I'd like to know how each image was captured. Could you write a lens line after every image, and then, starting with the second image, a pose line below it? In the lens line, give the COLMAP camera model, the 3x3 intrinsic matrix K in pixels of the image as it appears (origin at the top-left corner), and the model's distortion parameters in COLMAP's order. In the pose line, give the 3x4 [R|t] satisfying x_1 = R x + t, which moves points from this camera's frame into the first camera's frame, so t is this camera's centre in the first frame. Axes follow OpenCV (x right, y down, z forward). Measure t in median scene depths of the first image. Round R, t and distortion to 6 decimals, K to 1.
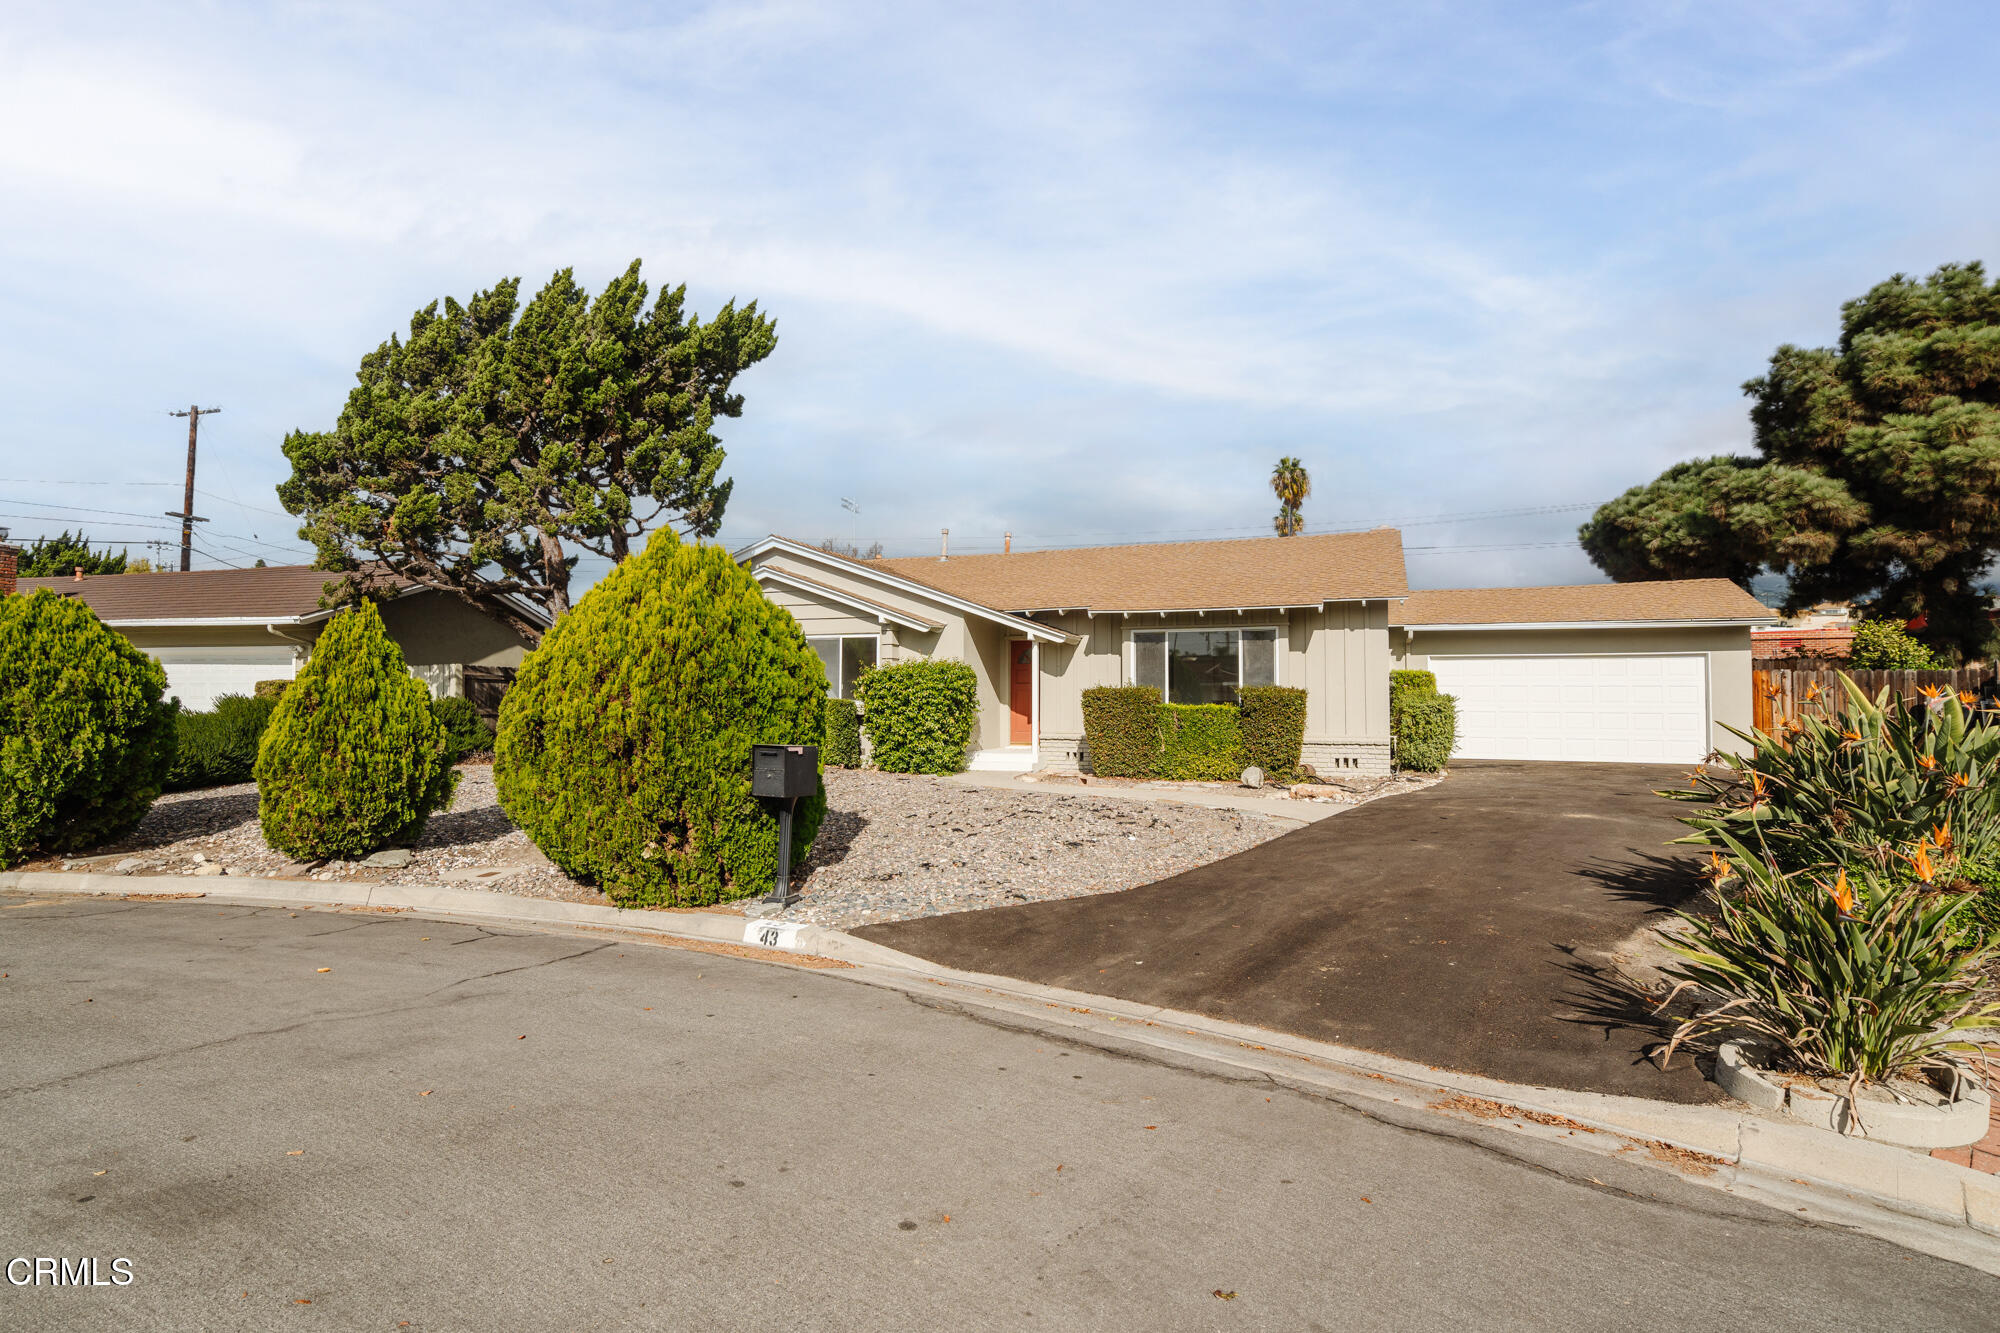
lens RADIAL K [[1040.3, 0, 997.8], [0, 1040.3, 664.0], [0, 0, 1]] dist [0.004942, 0.000020]
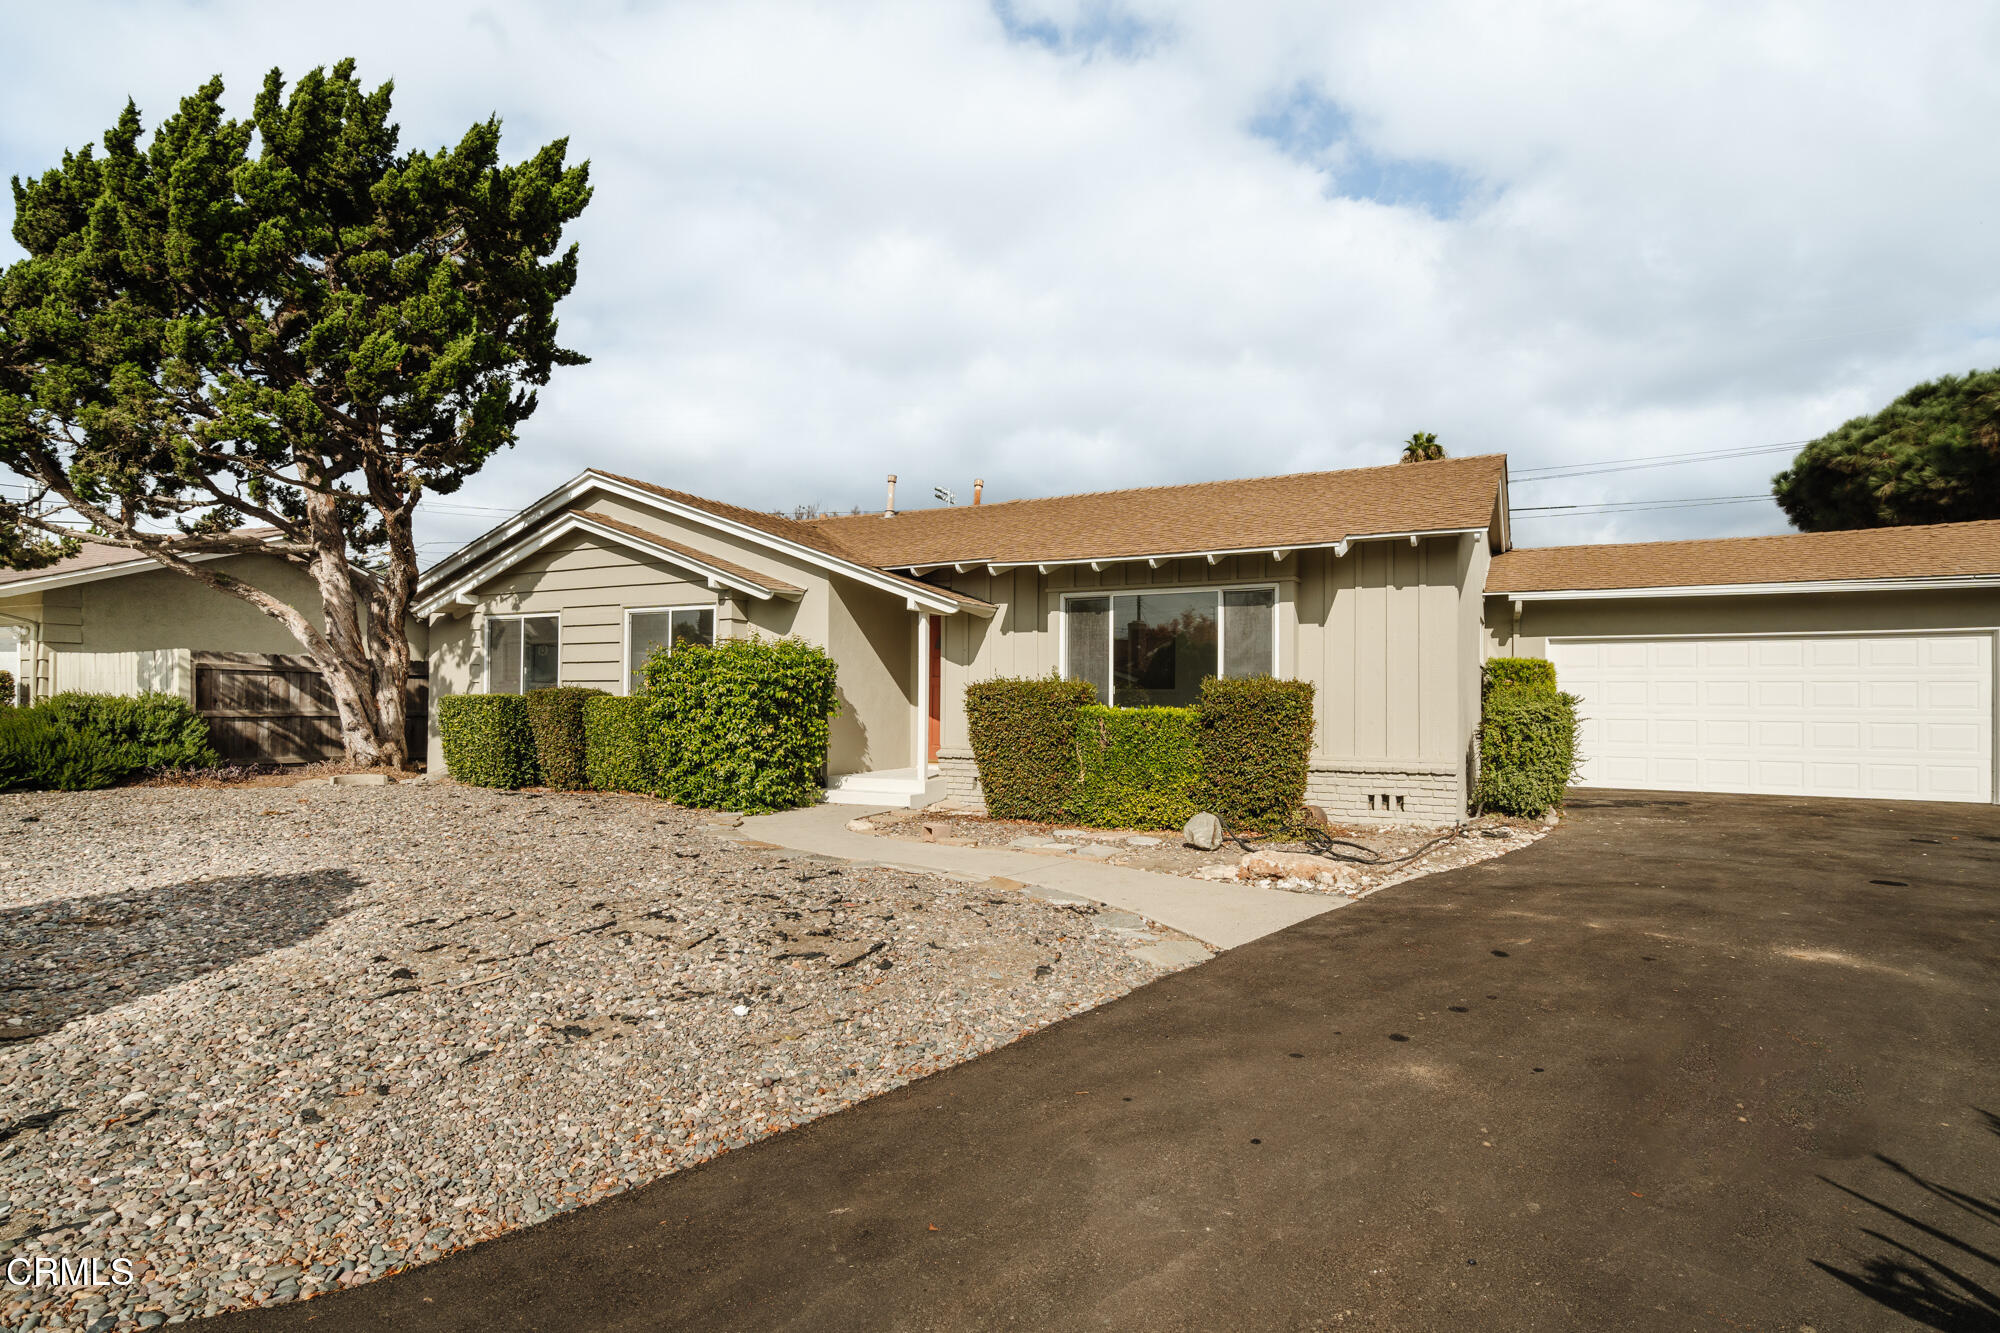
lens RADIAL K [[1040.3, 0, 1036.8], [0, 1040.3, 697.4], [0, 0, 1]] dist [0.004942, 0.000020]
pose [[0.995445, 0.002713, -0.095298, 0.176350], [0.000139, 0.999553, 0.029910, 0.013265], [0.095336, -0.029787, 0.994999, 0.345903]]
